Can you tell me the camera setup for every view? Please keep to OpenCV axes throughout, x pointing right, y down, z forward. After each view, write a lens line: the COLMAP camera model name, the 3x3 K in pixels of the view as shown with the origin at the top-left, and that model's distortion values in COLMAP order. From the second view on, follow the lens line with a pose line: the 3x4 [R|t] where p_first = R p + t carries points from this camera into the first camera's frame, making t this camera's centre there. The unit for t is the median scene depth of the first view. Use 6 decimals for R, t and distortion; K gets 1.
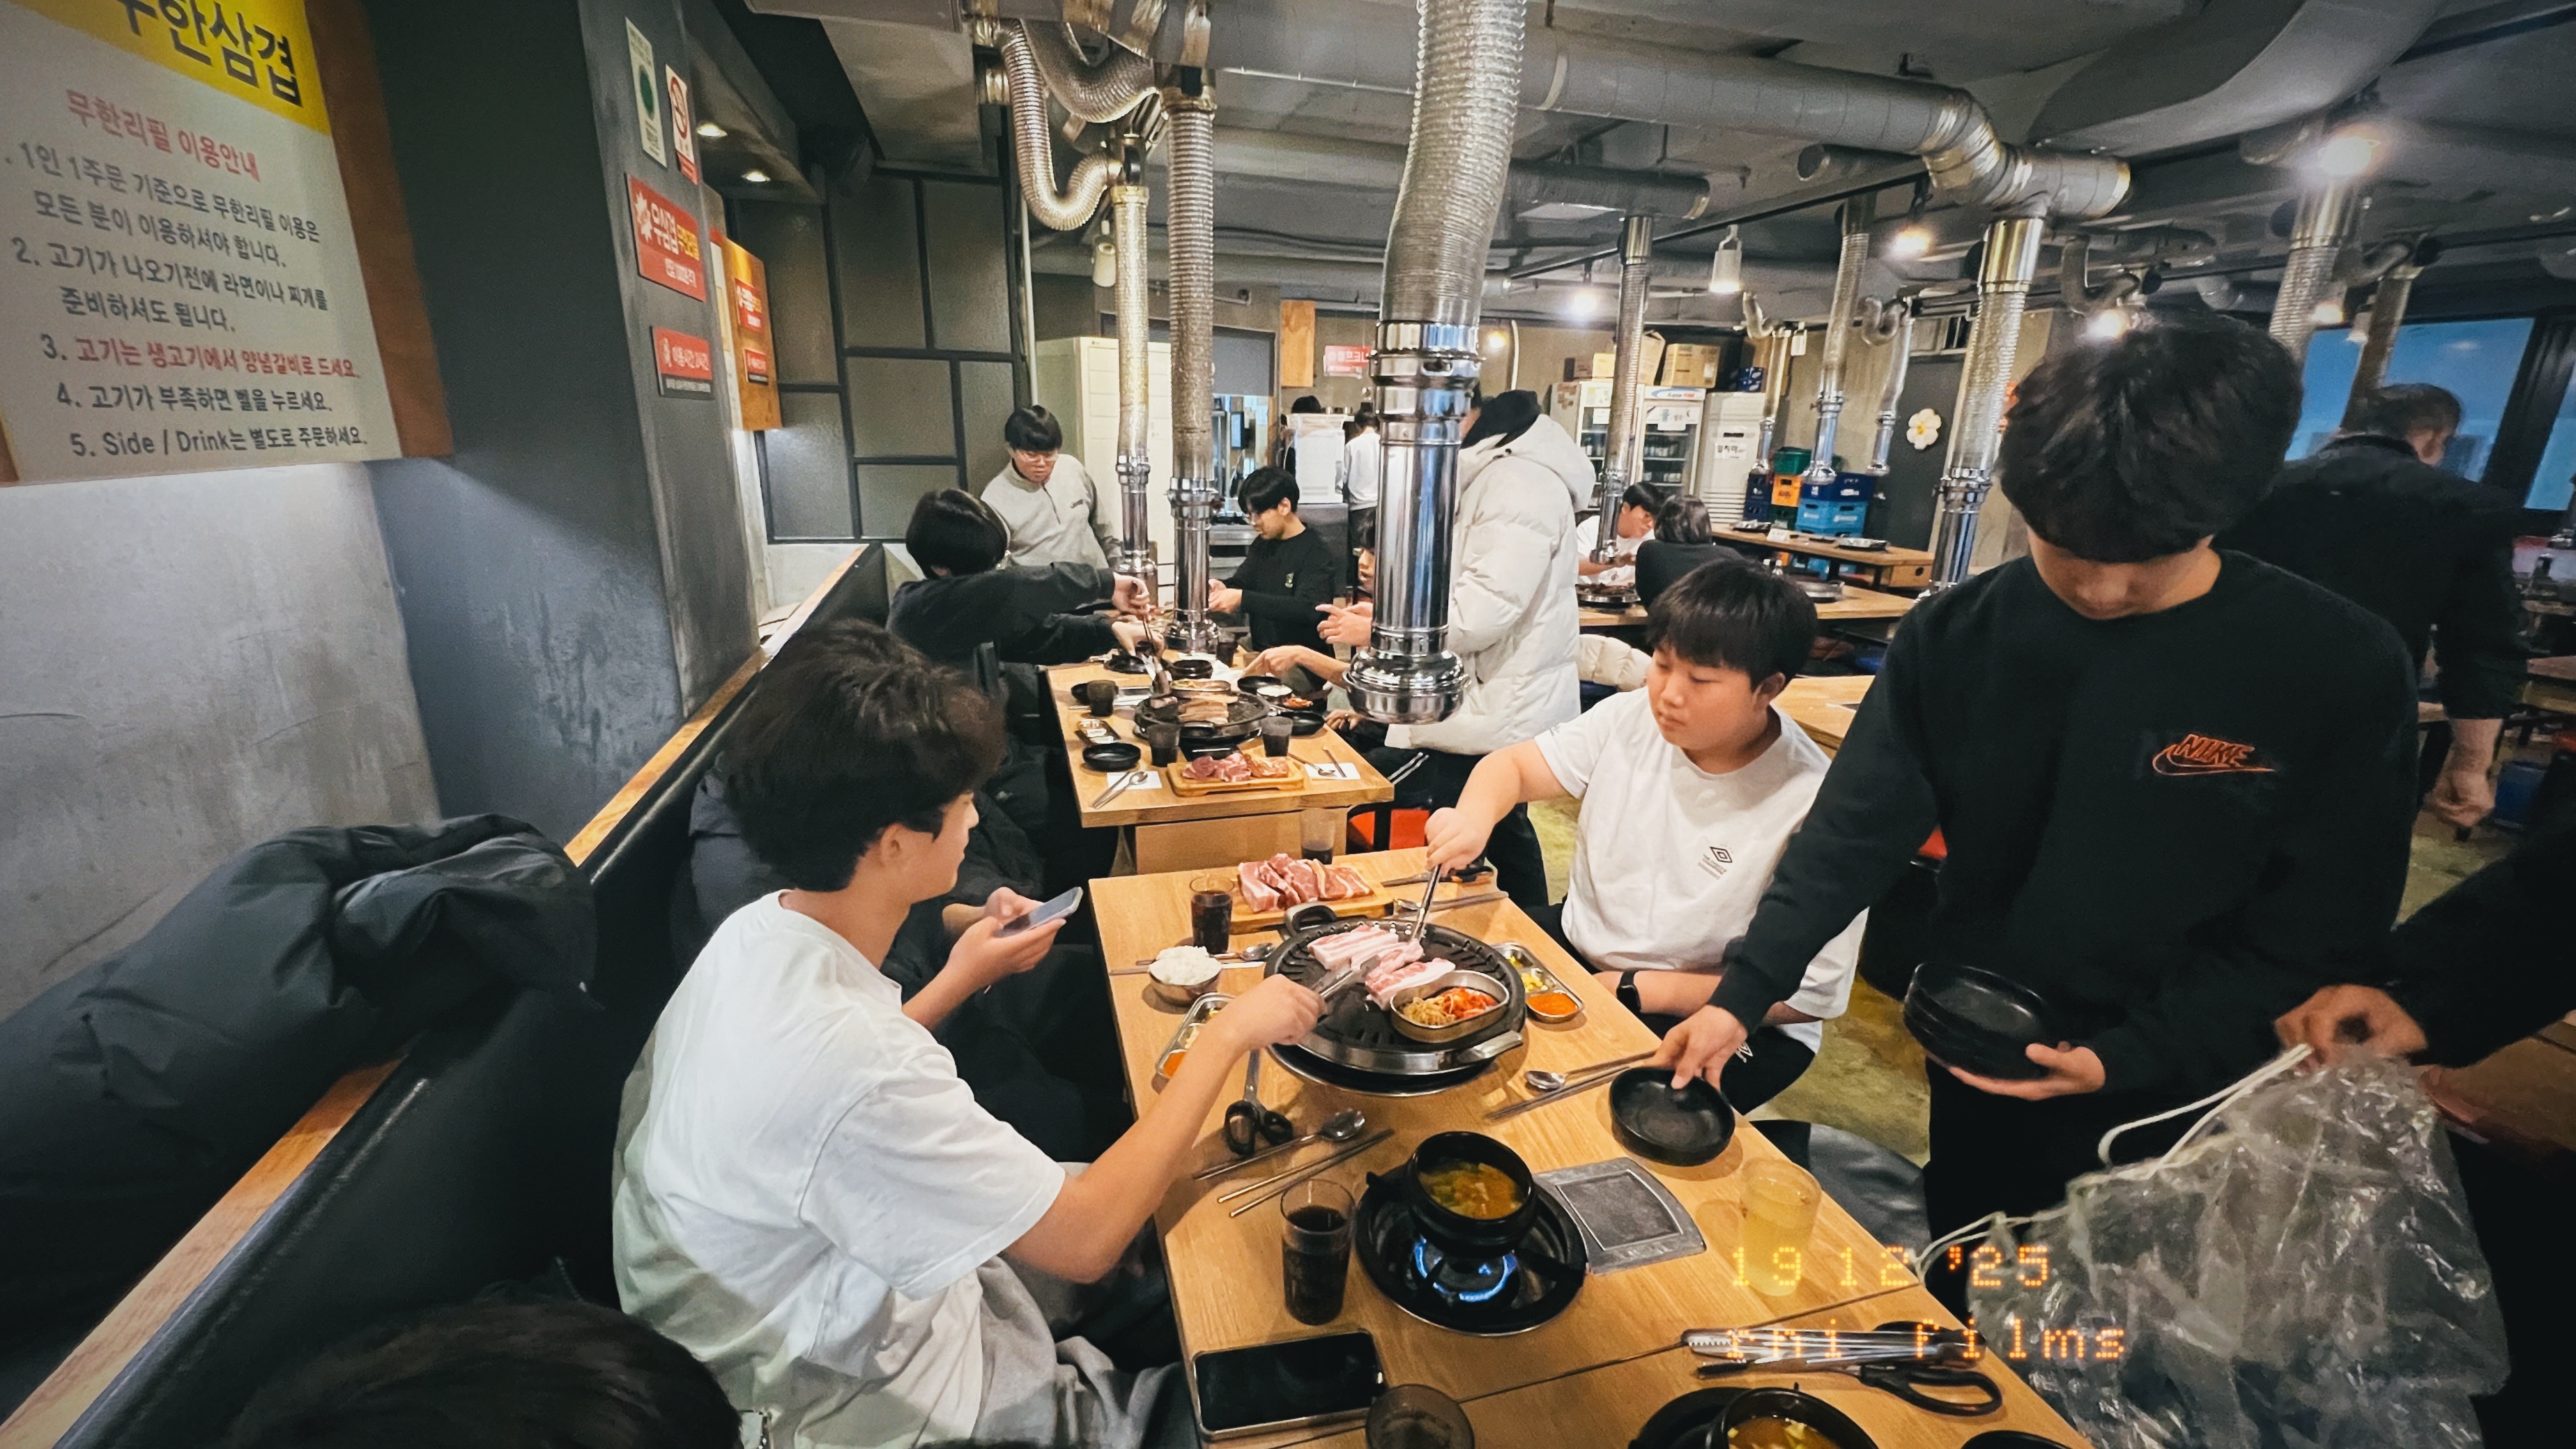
lens RADIAL K [[1028.3, 0, 1283.4], [0, 1028.3, 718.4], [0, 0, 1]] dist [0.000593, 0.000277]
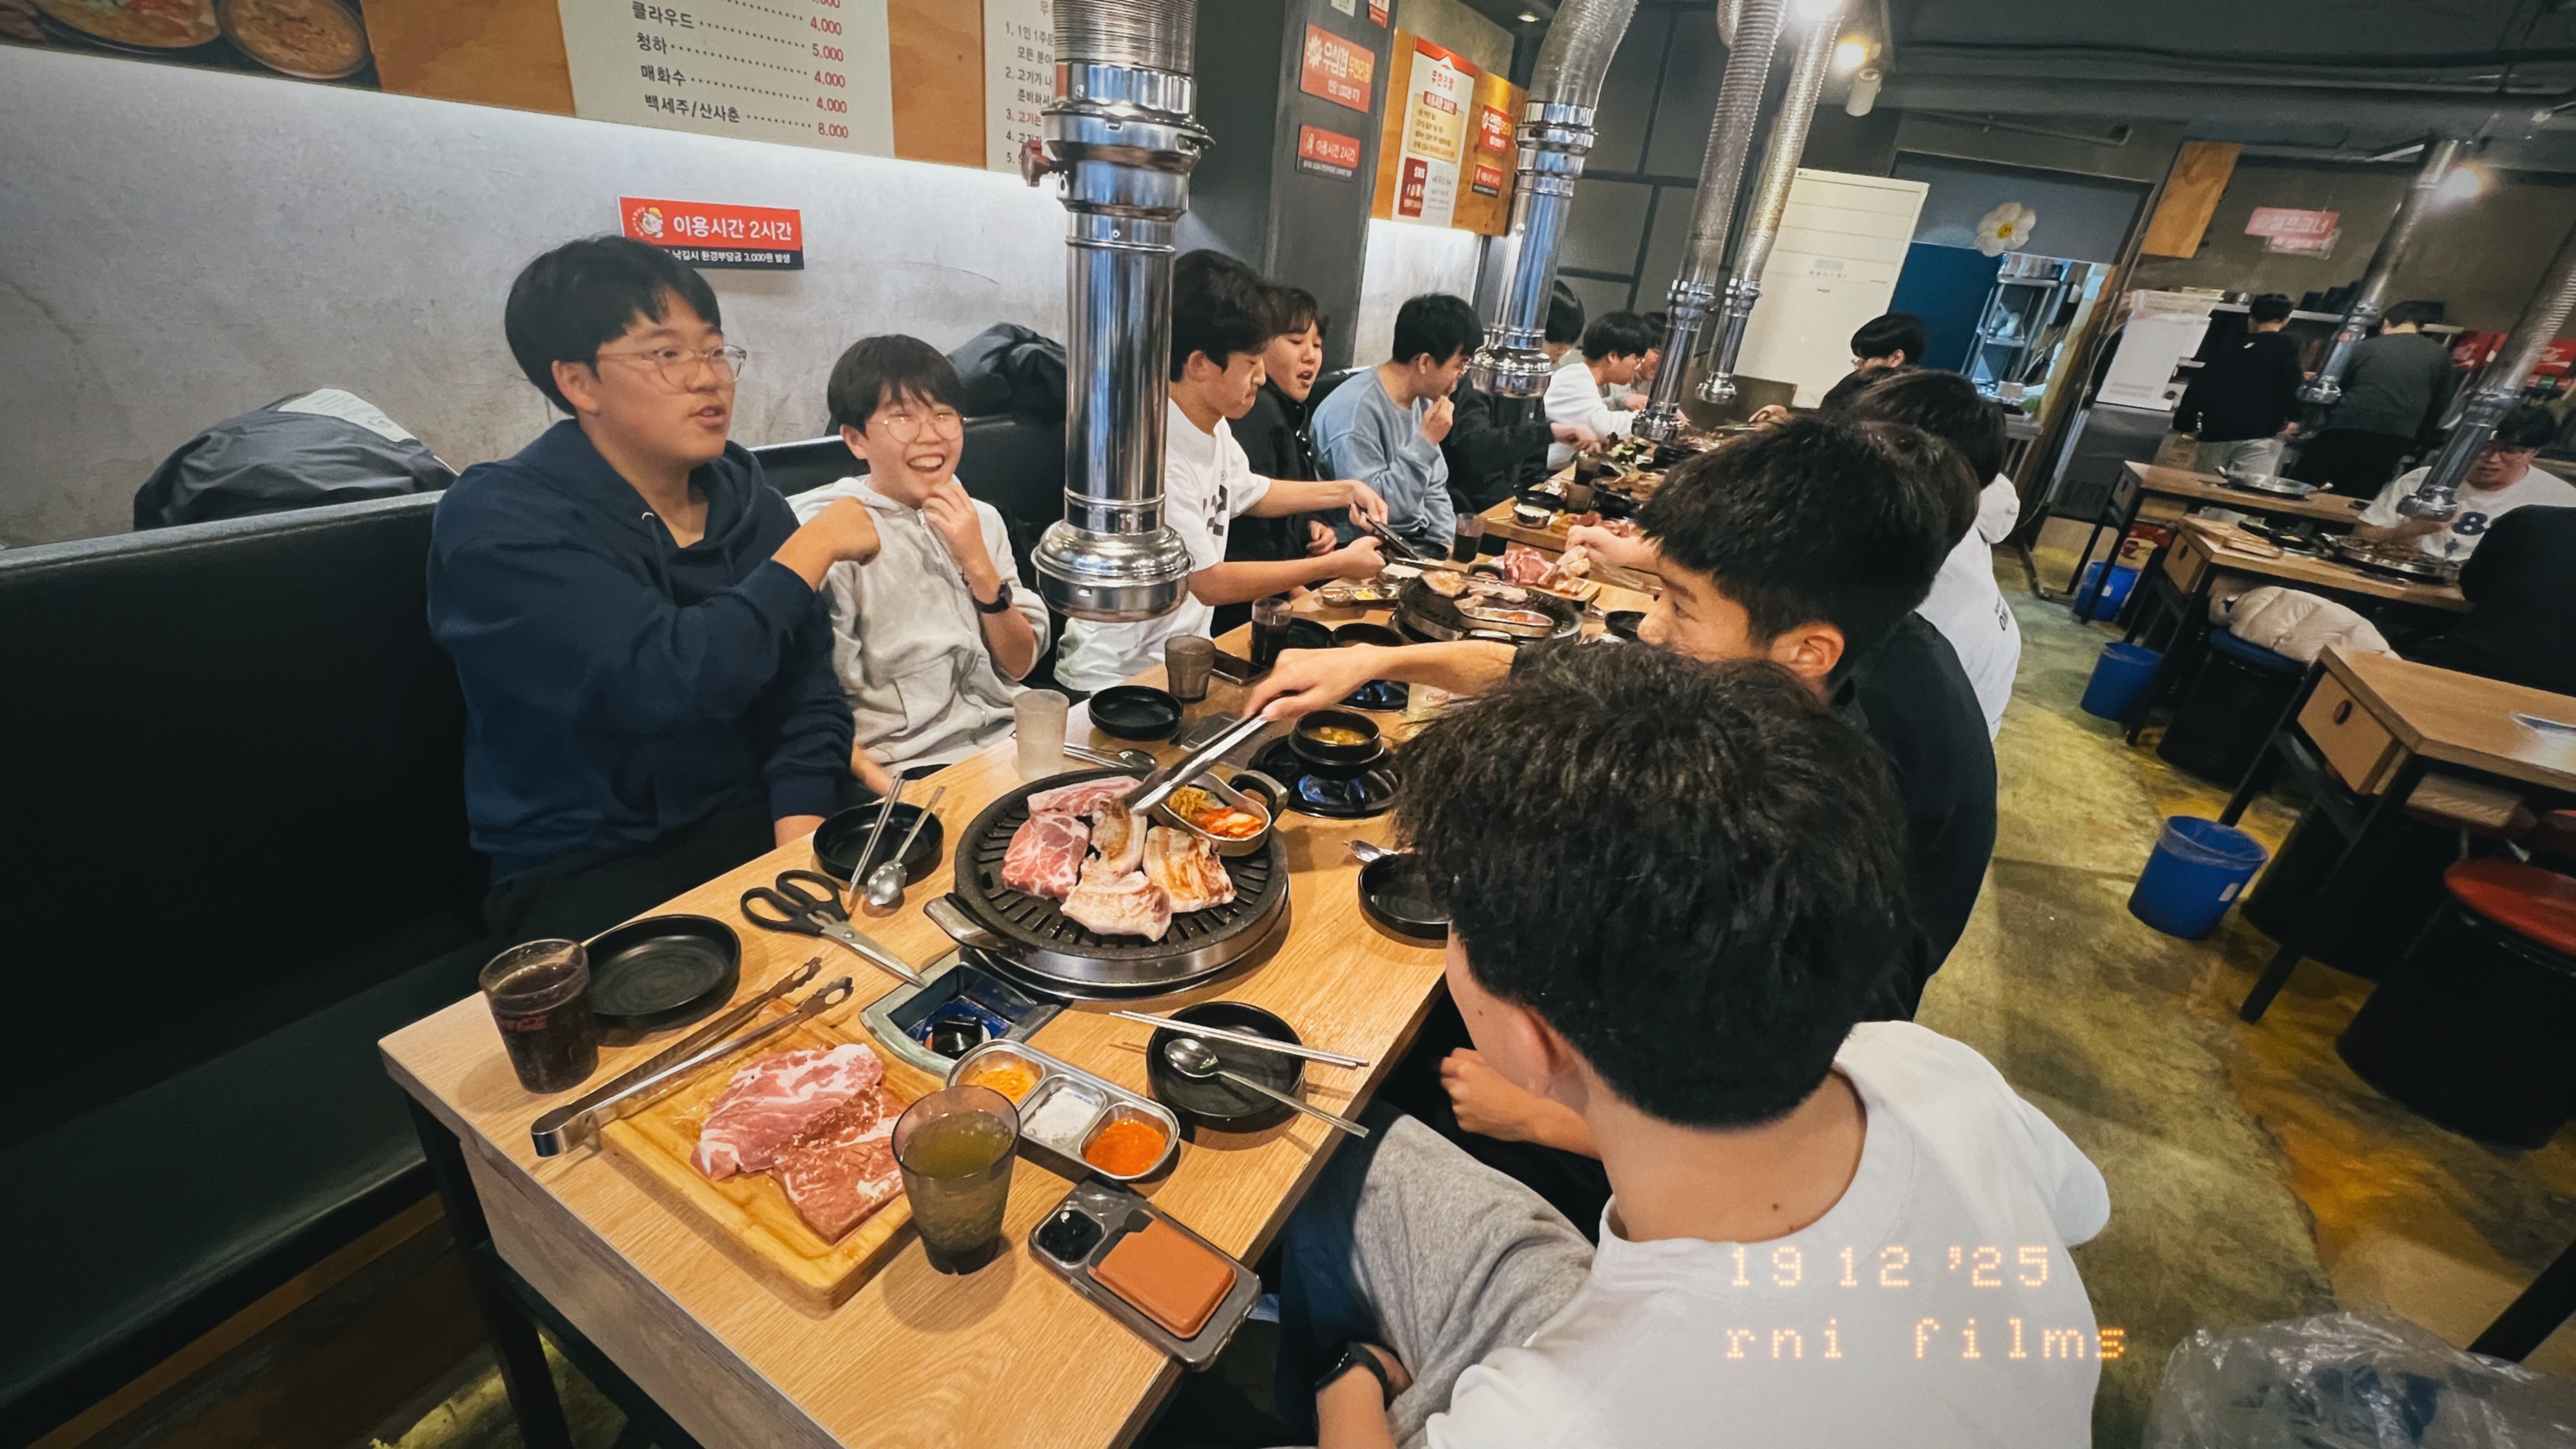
lens RADIAL K [[1028.3, 0, 1287.2], [0, 1028.3, 717.2], [0, 0, 1]] dist [0.000593, 0.000277]
pose [[0.700048, 0.359446, -0.617034, 0.305135], [-0.284591, 0.932925, 0.220586, 0.059528], [0.654936, 0.021182, 0.755388, -0.093701]]
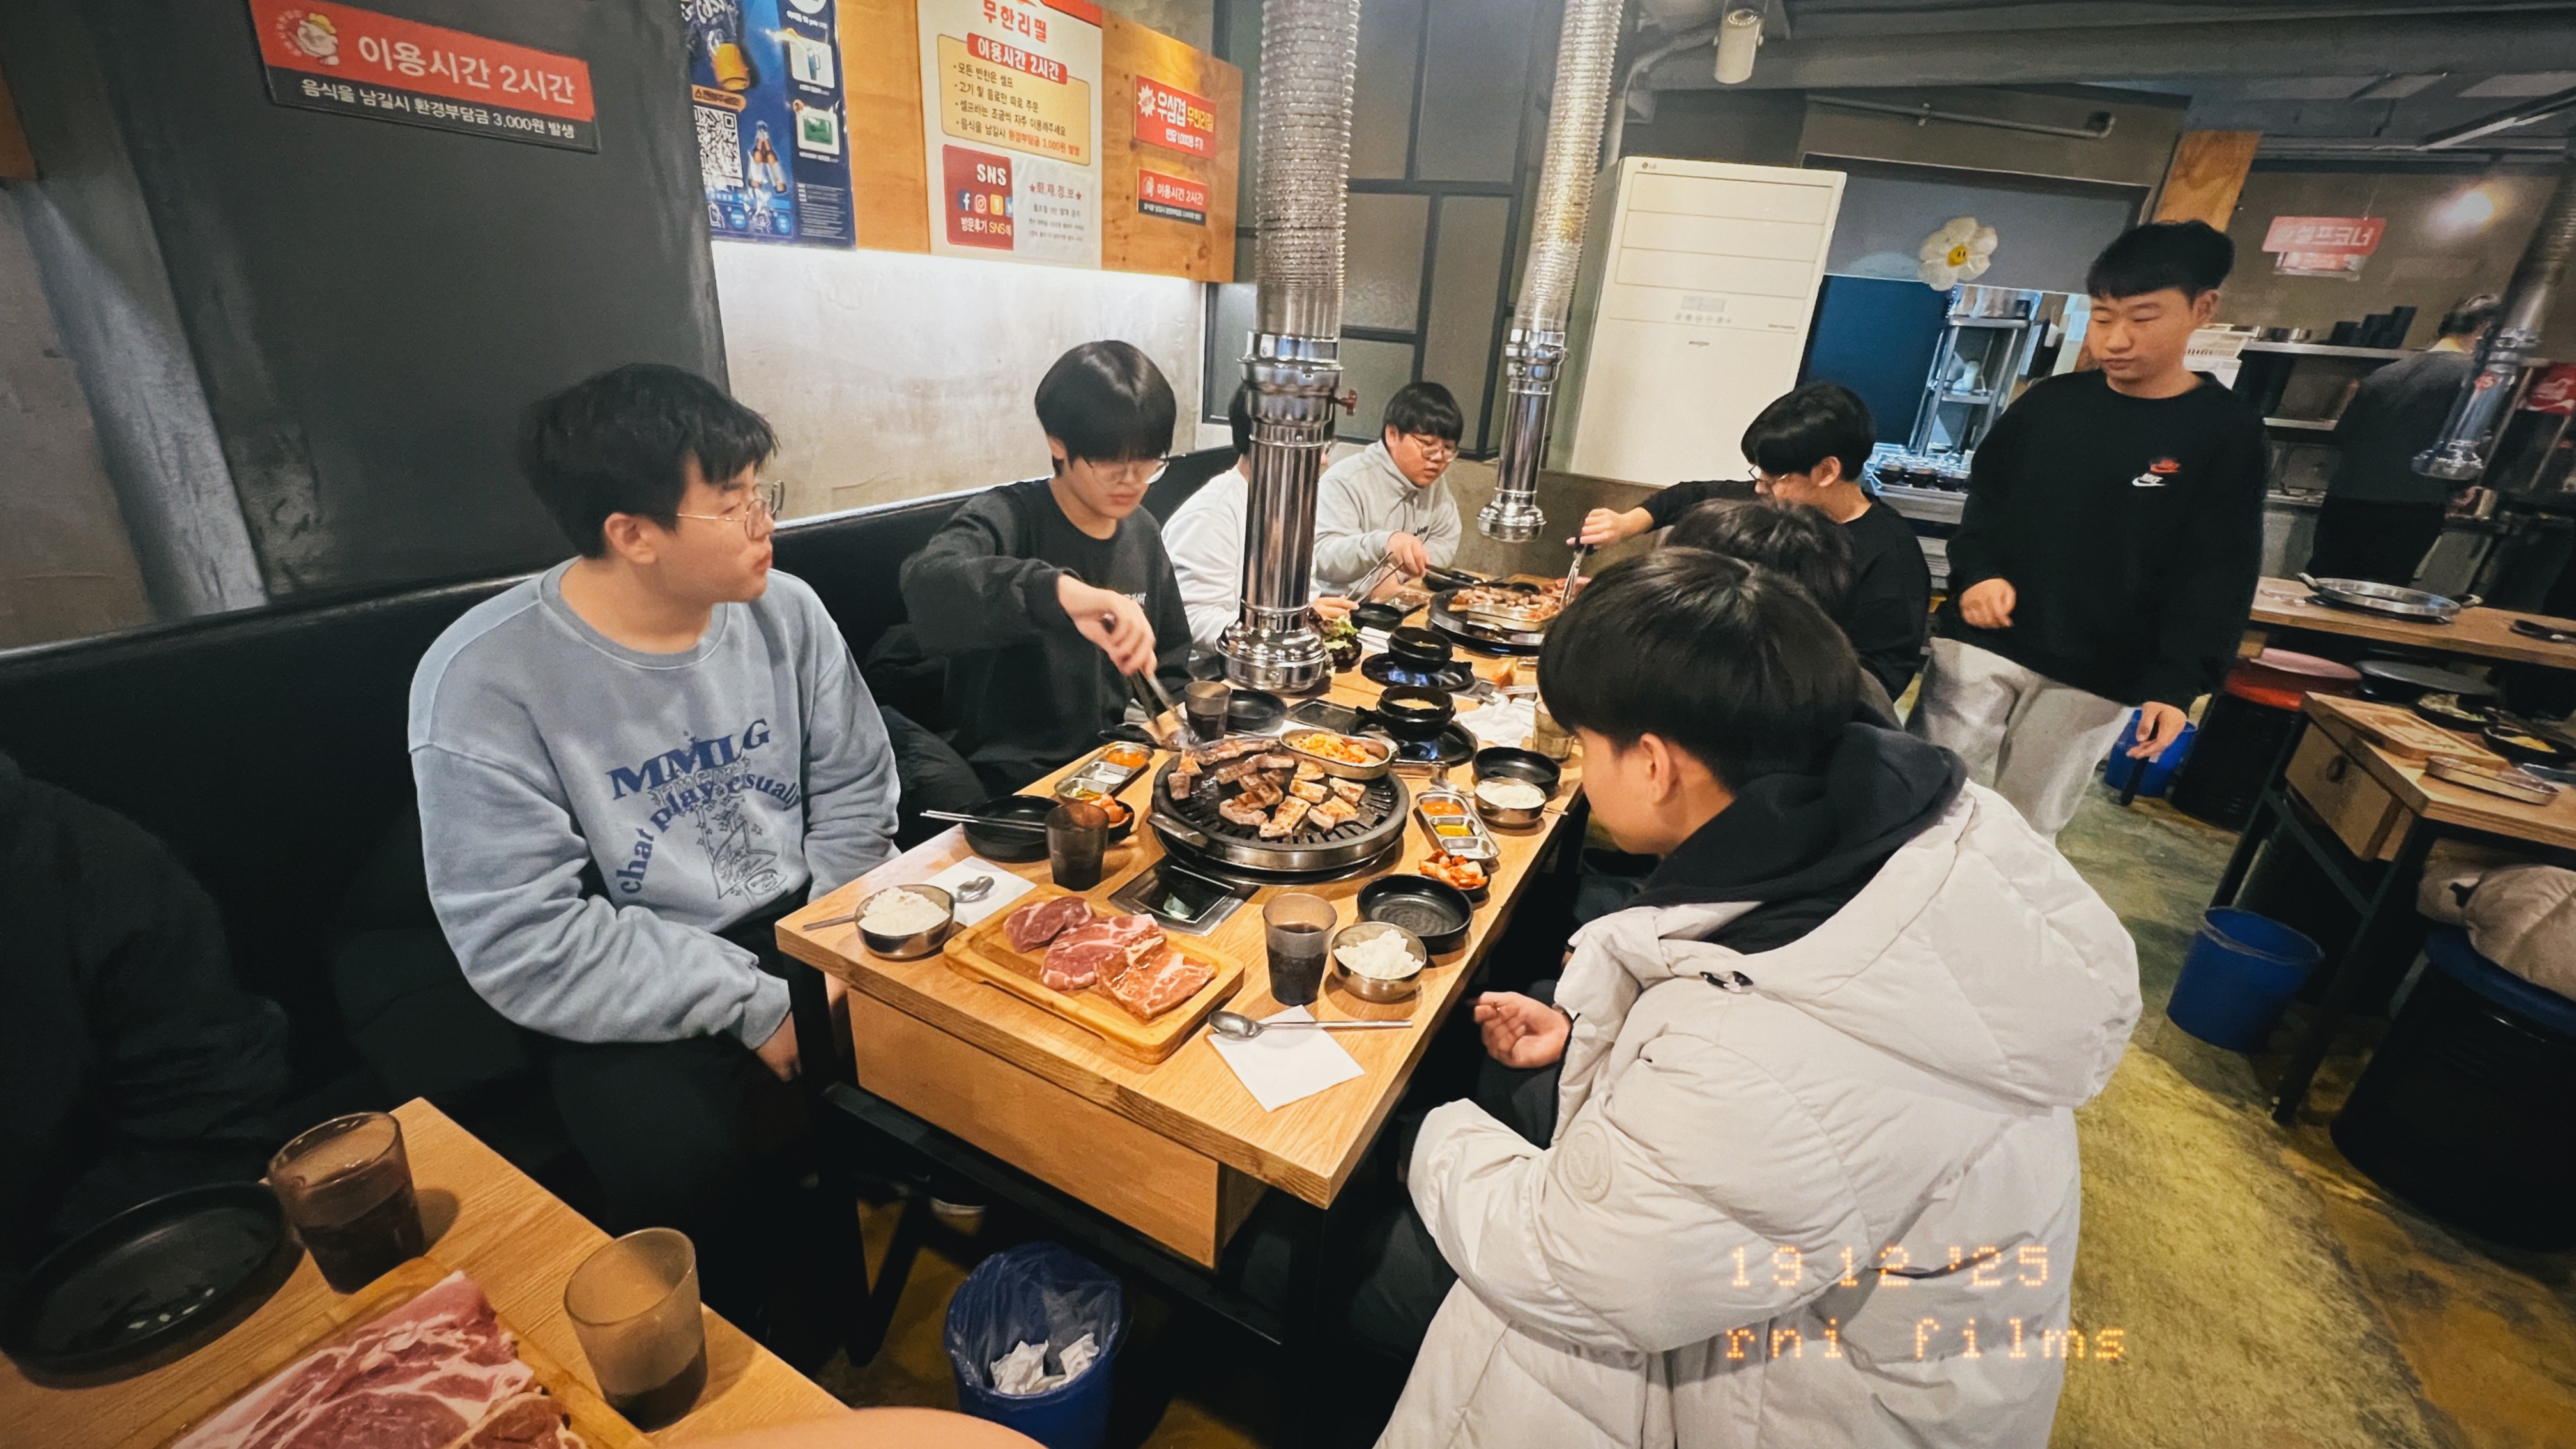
lens RADIAL K [[1028.3, 0, 1280.7], [0, 1028.3, 719.9], [0, 0, 1]] dist [0.000593, 0.000277]
pose [[0.725333, 0.291491, -0.623638, 0.166974], [-0.245565, 0.955887, 0.161176, -0.087921], [0.643109, 0.036237, 0.764917, 0.404104]]
